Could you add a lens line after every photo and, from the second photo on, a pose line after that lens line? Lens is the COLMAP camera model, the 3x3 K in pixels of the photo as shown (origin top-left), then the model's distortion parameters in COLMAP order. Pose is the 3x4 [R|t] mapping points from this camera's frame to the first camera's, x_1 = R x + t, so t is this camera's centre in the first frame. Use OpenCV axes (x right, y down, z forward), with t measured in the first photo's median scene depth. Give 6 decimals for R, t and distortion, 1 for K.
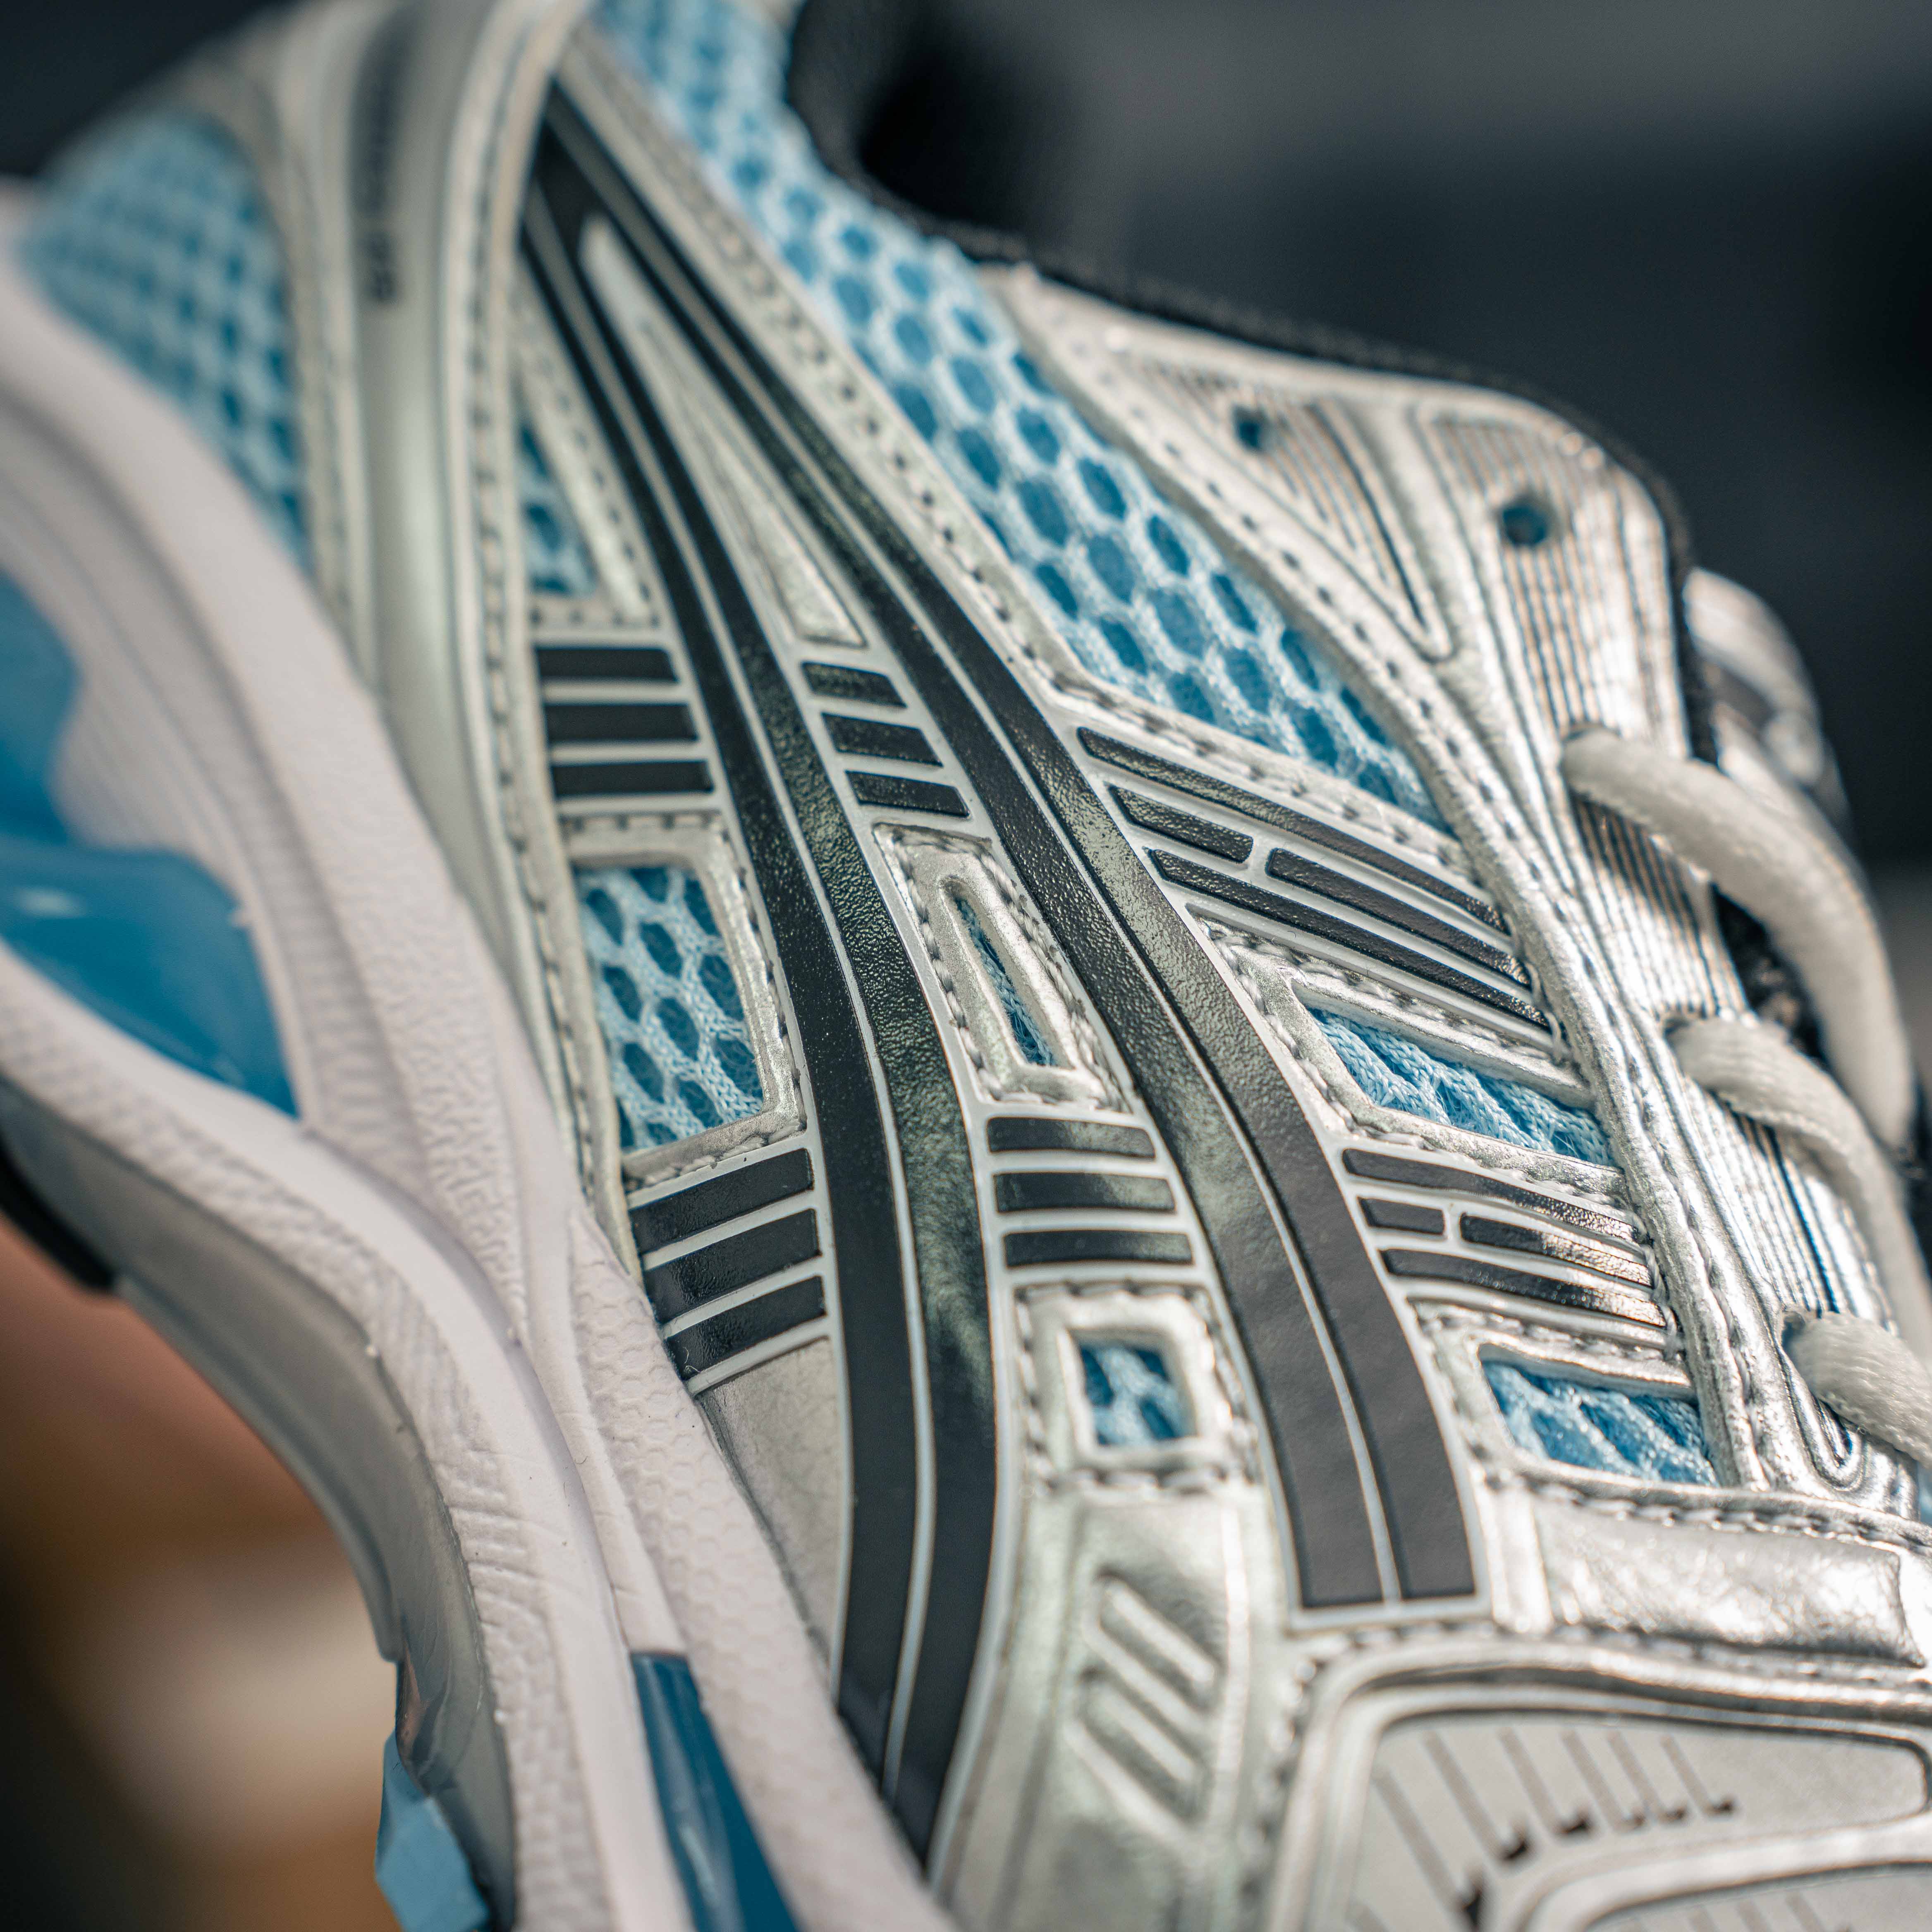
lens RADIAL K [[4152.1, 0, 966.0], [0, 4152.1, 966.0], [0, 0, 1]] dist [-0.031452, 0.114410]
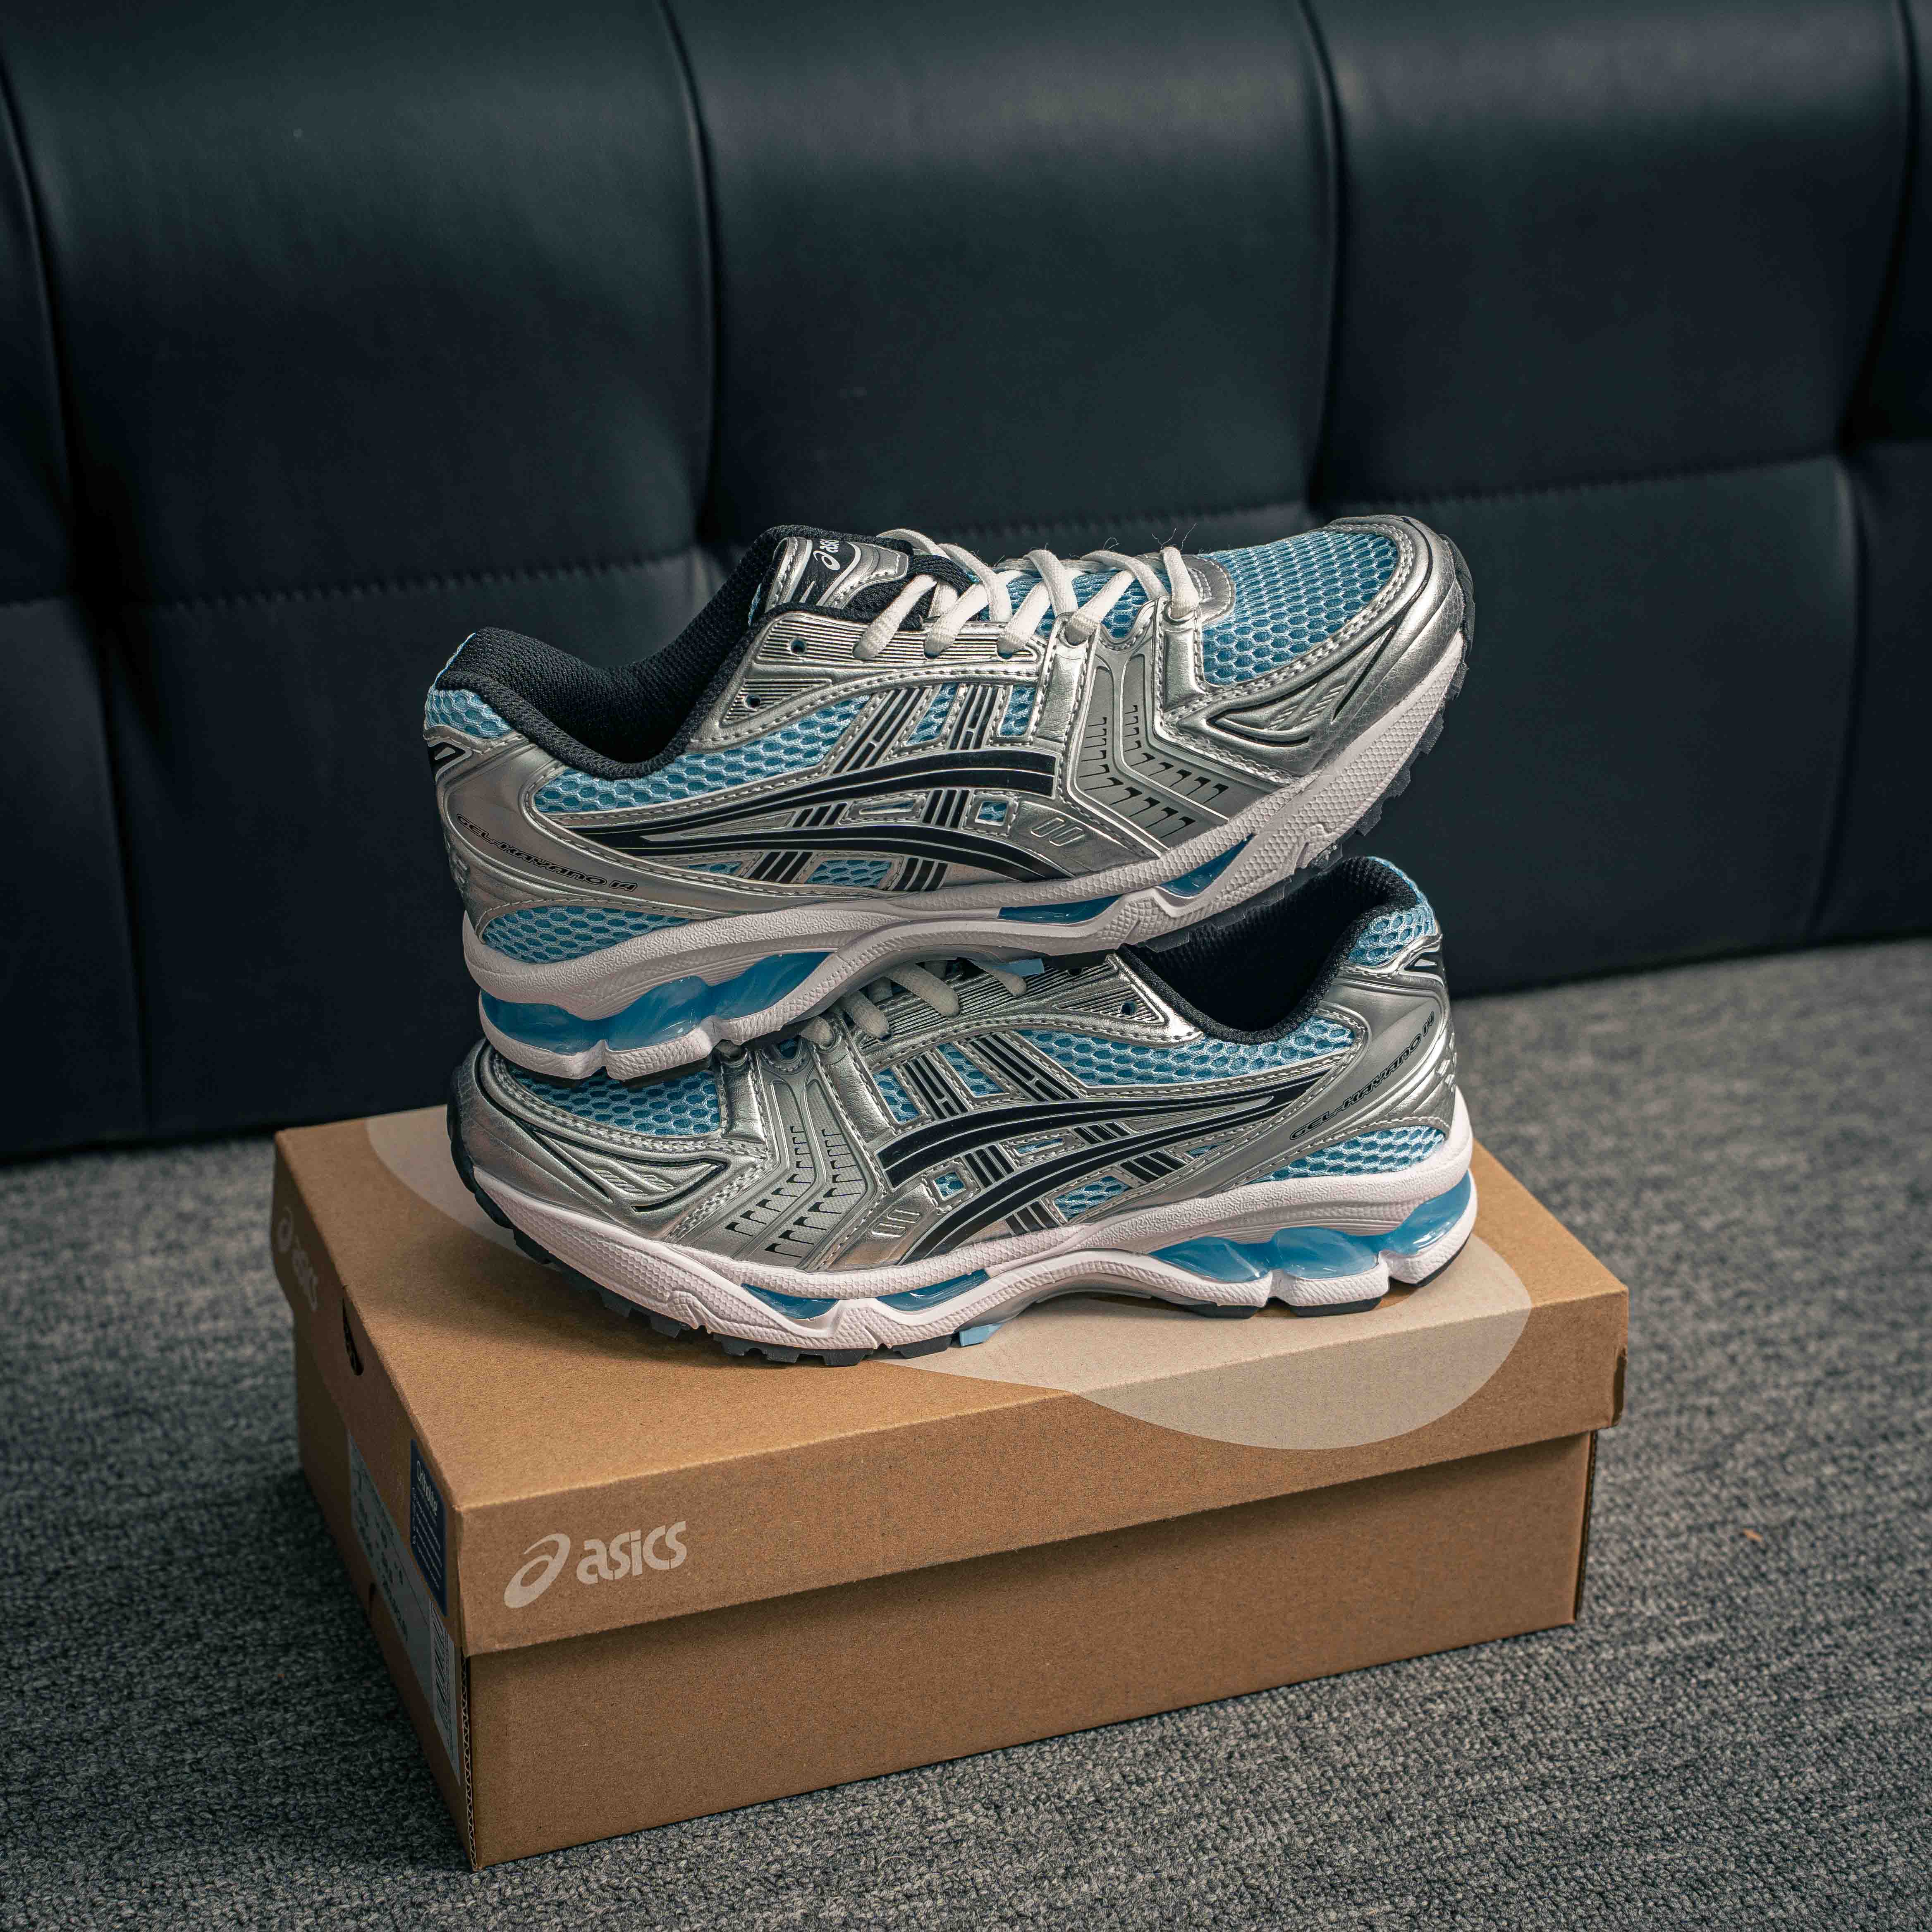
lens RADIAL K [[4152.1, 0, 966.0], [0, 4152.1, 966.0], [0, 0, 1]] dist [-0.031452, 0.114410]
pose [[0.312671, -0.936760, -0.157222, 0.544477], [0.780819, 0.159227, 0.604126, -2.449887], [-0.540887, -0.311654, 0.781226, -2.432582]]
